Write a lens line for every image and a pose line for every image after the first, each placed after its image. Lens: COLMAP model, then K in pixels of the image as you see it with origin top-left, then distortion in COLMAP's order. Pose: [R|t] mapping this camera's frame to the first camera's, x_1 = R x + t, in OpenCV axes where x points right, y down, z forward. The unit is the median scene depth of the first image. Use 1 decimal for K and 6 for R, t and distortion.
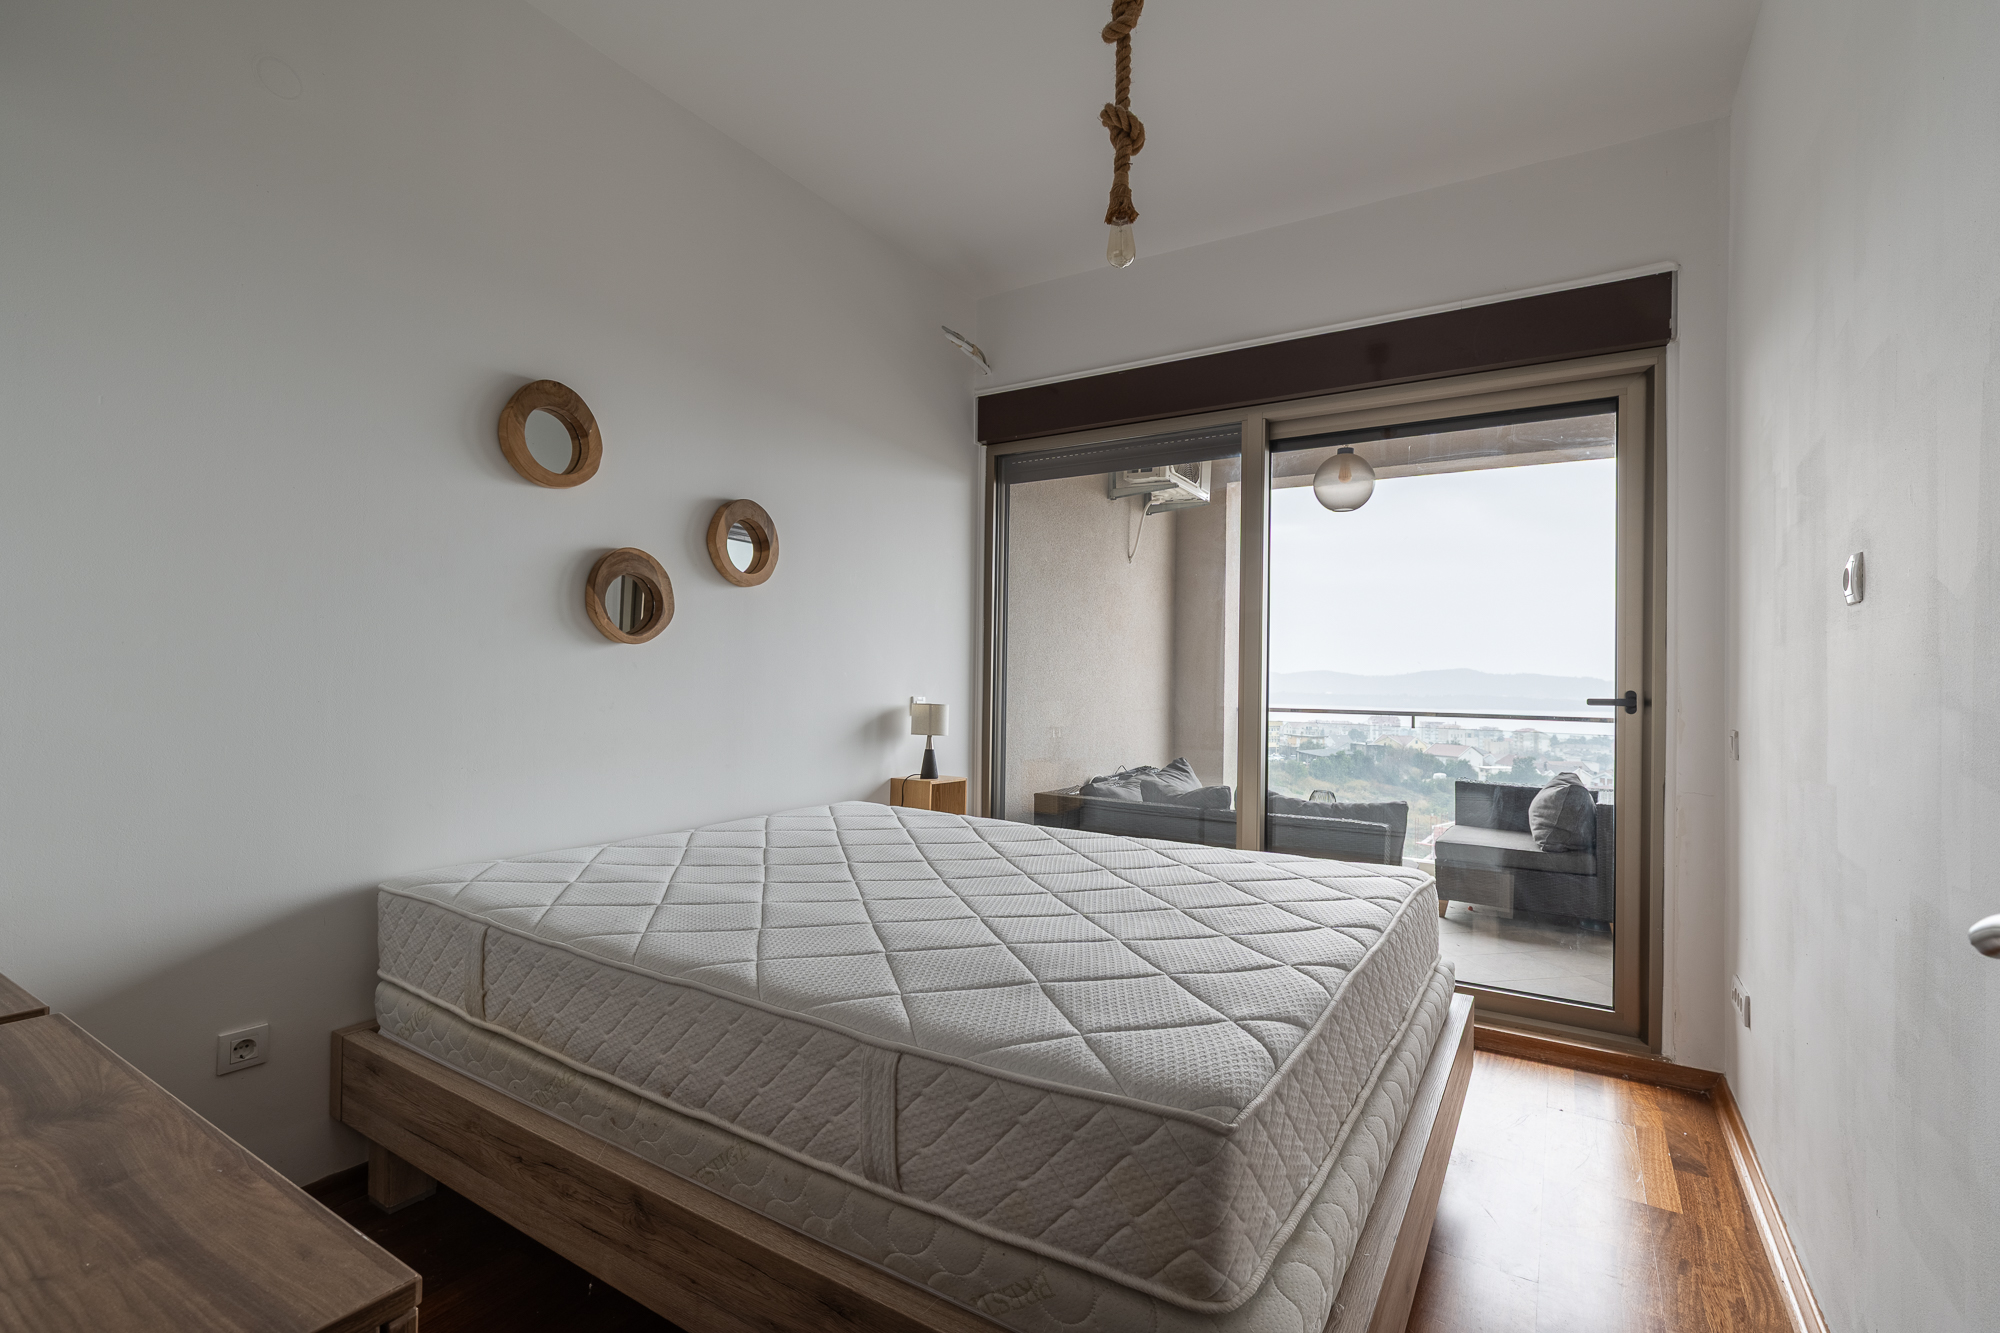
lens RADIAL K [[896.7, 0, 1013.3], [0, 896.7, 672.2], [0, 0, 1]] dist [0.000302, -0.000175]
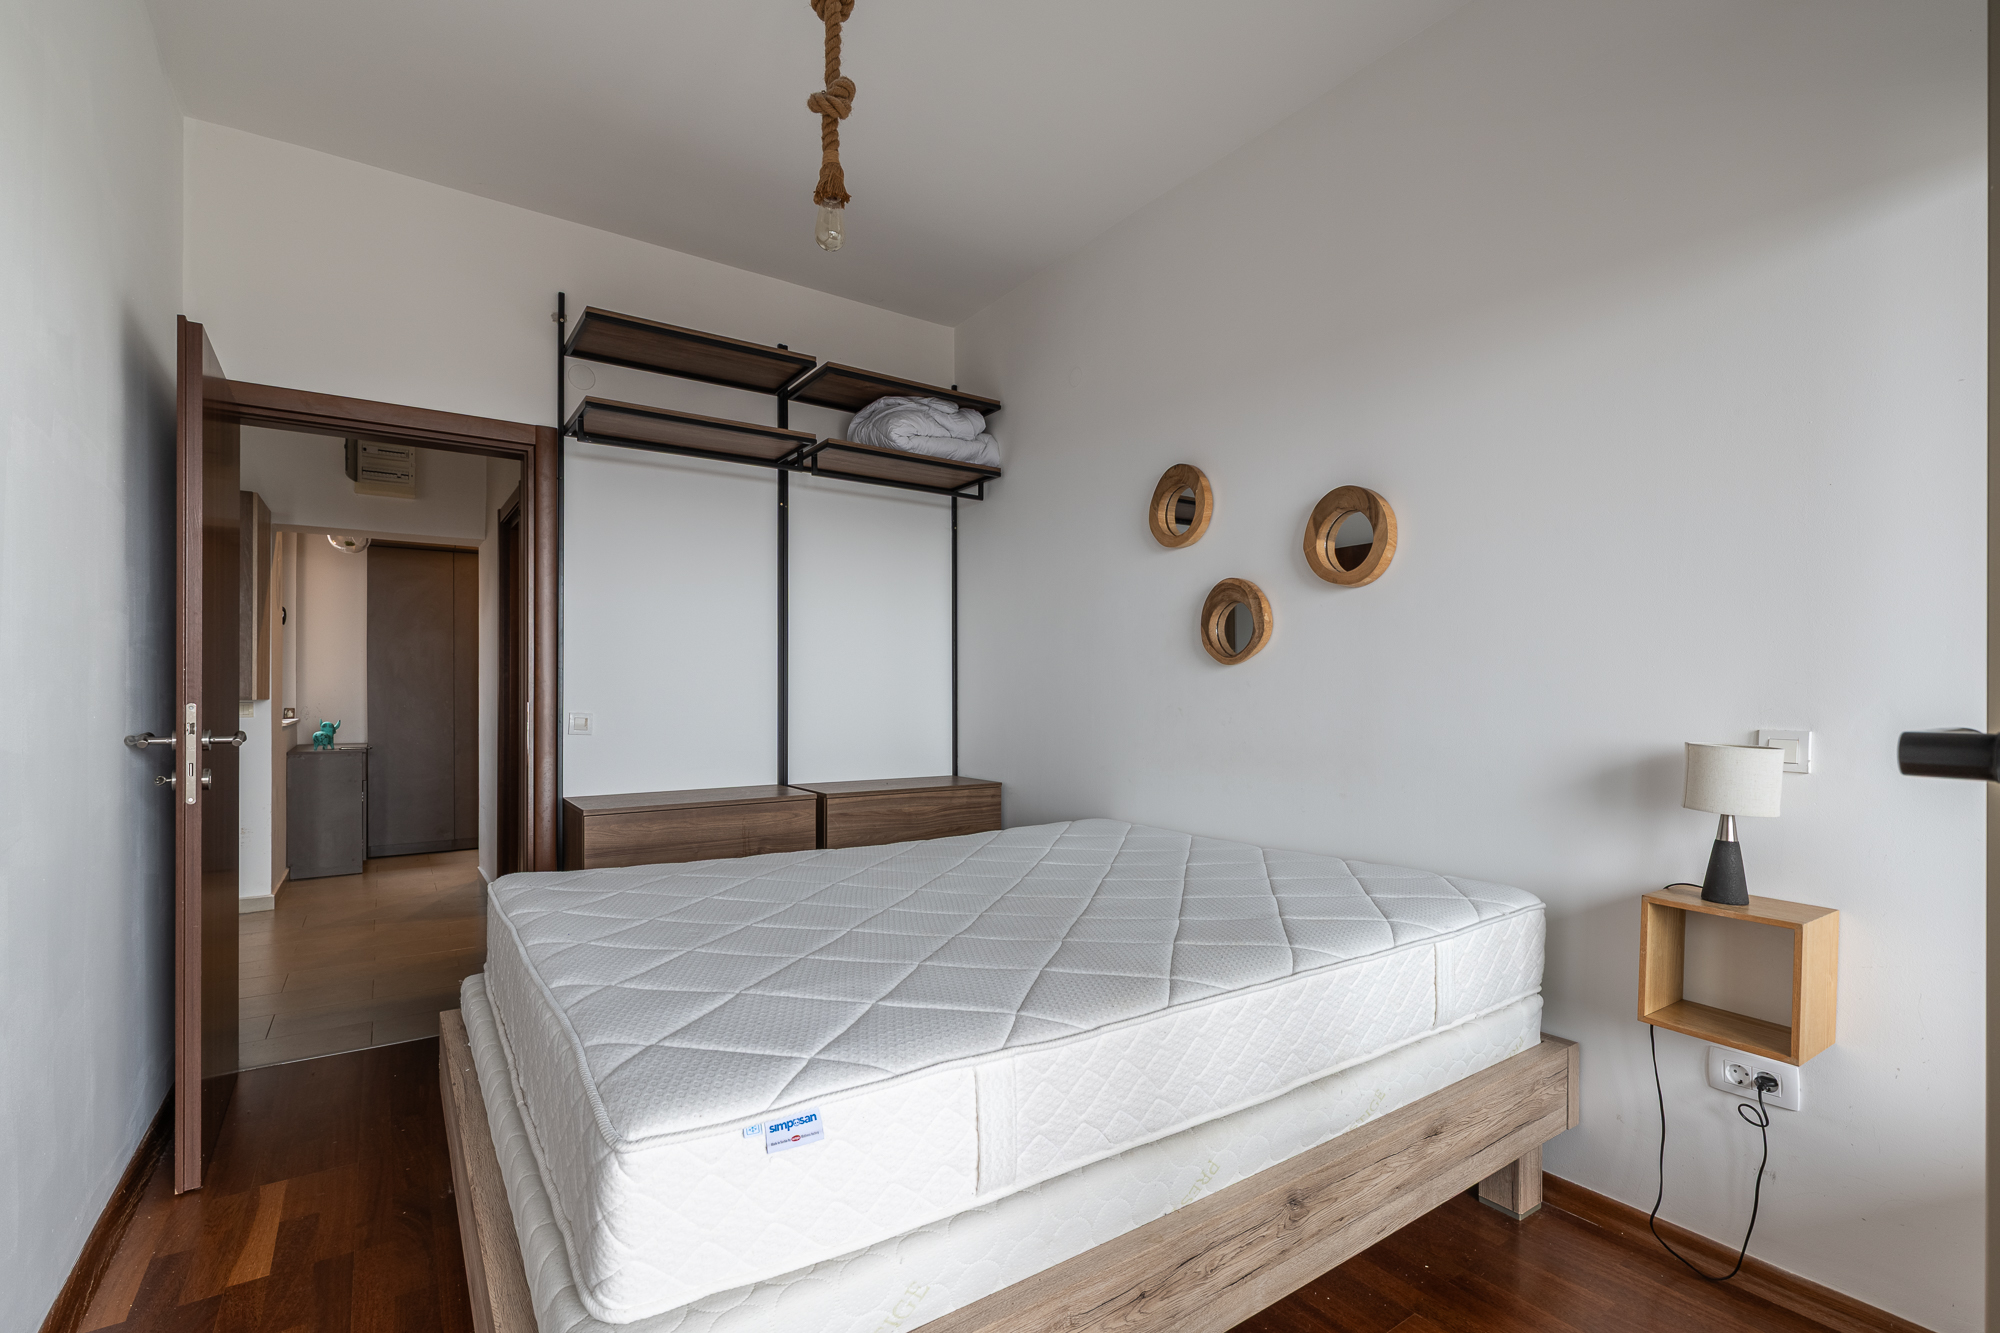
lens RADIAL K [[896.7, 0, 1013.3], [0, 896.7, 672.2], [0, 0, 1]] dist [0.000302, -0.000175]
pose [[-0.393432, -0.021314, -0.919107, 0.678927], [0.005872, 0.999653, -0.025696, 0.005020], [0.919335, -0.015507, -0.393170, 1.152153]]
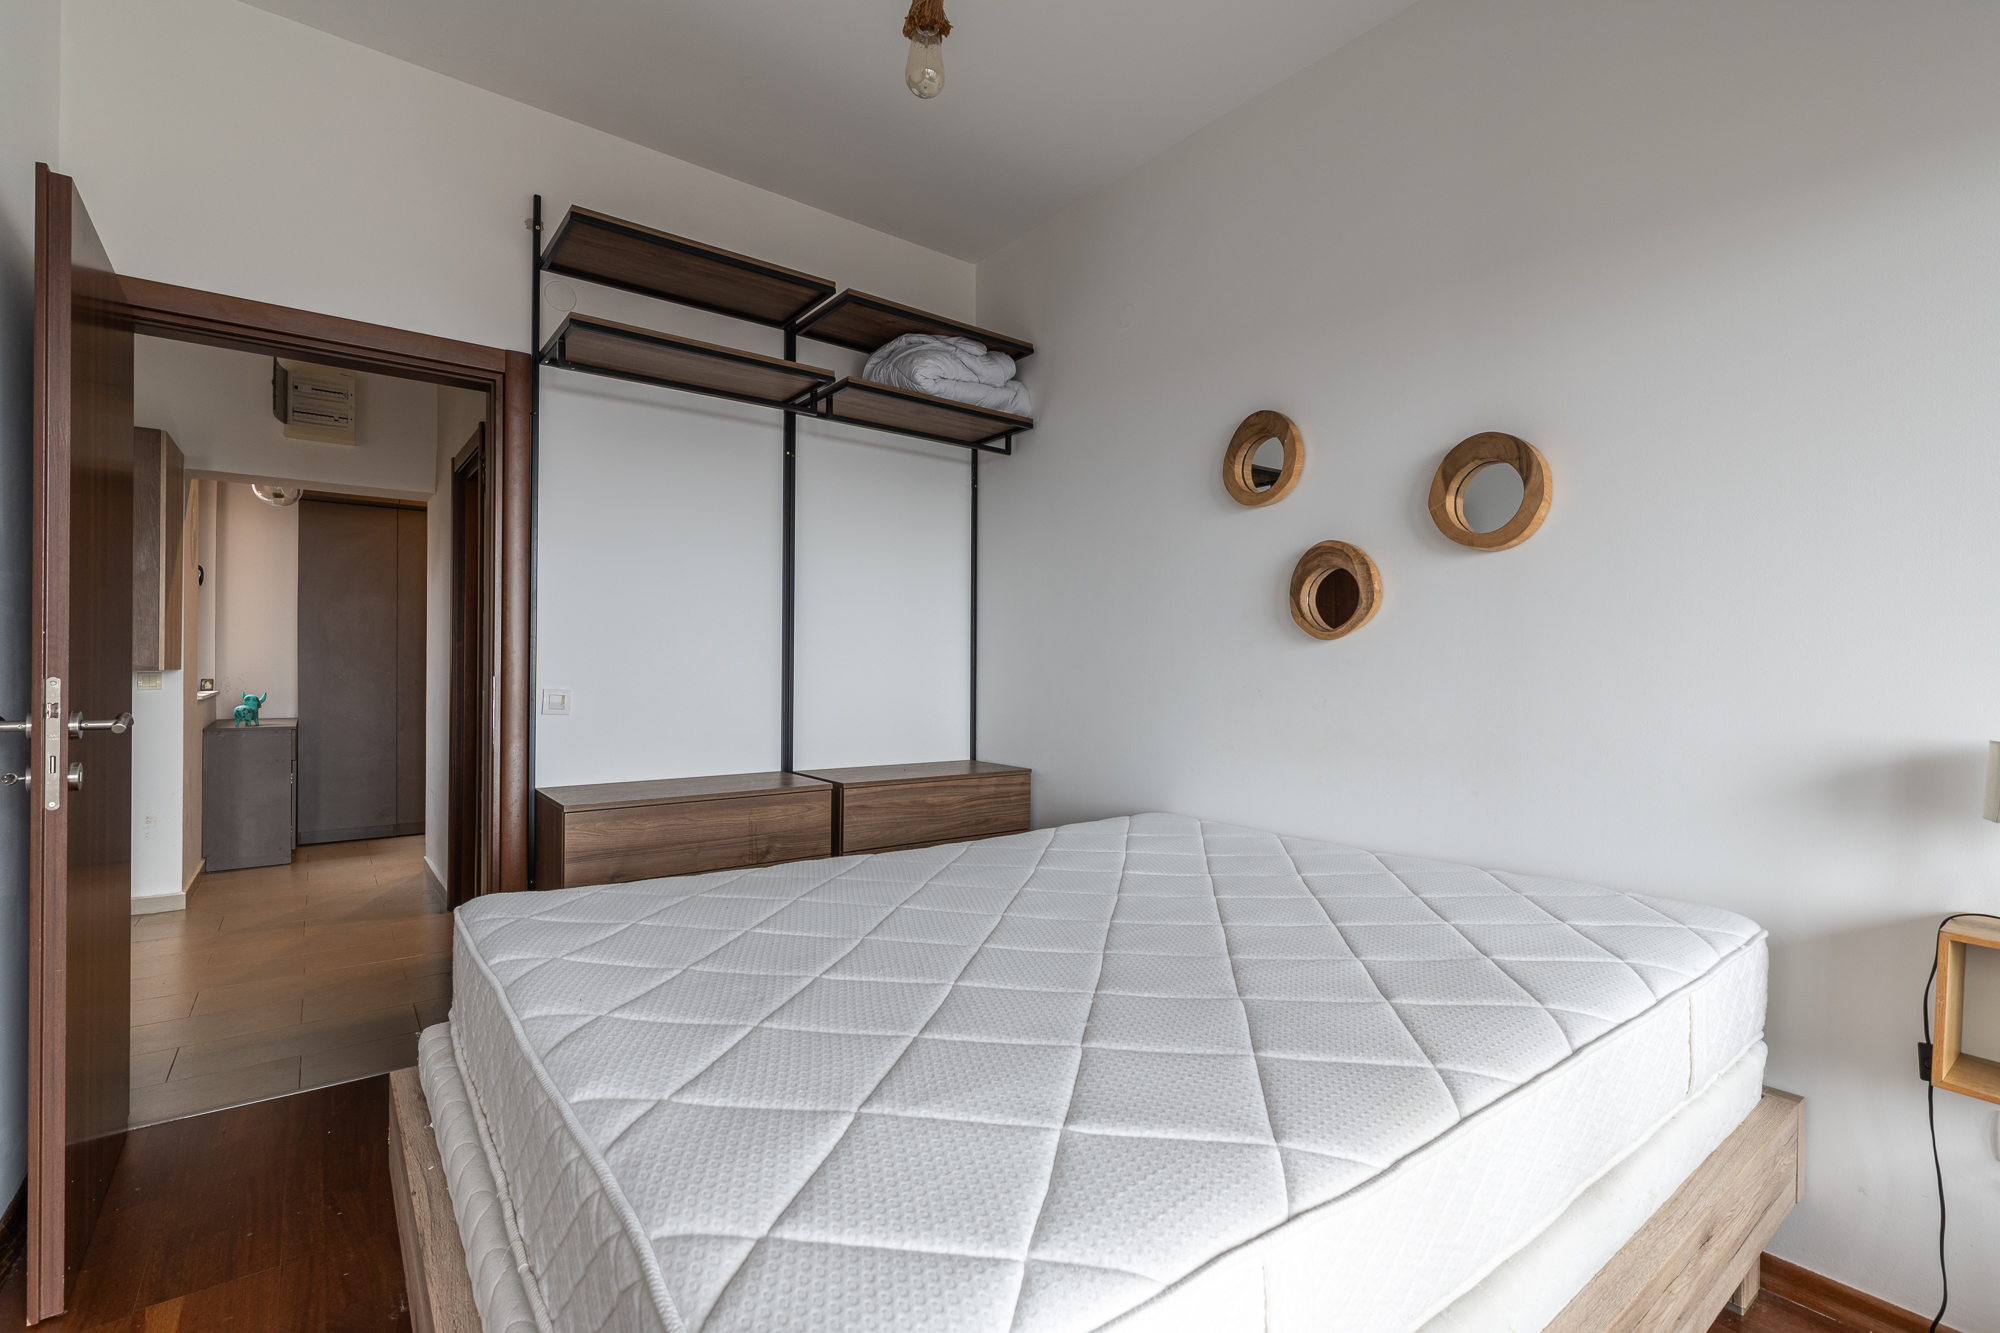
lens RADIAL K [[884.6, 0, 1007.9], [0, 884.6, 651.5], [0, 0, 1]] dist [0.001366, 0.000479]
pose [[-0.345854, -0.019865, -0.938078, 0.570600], [-0.002216, 0.999790, -0.020355, 0.001352], [0.938286, -0.004961, -0.345825, 0.974787]]
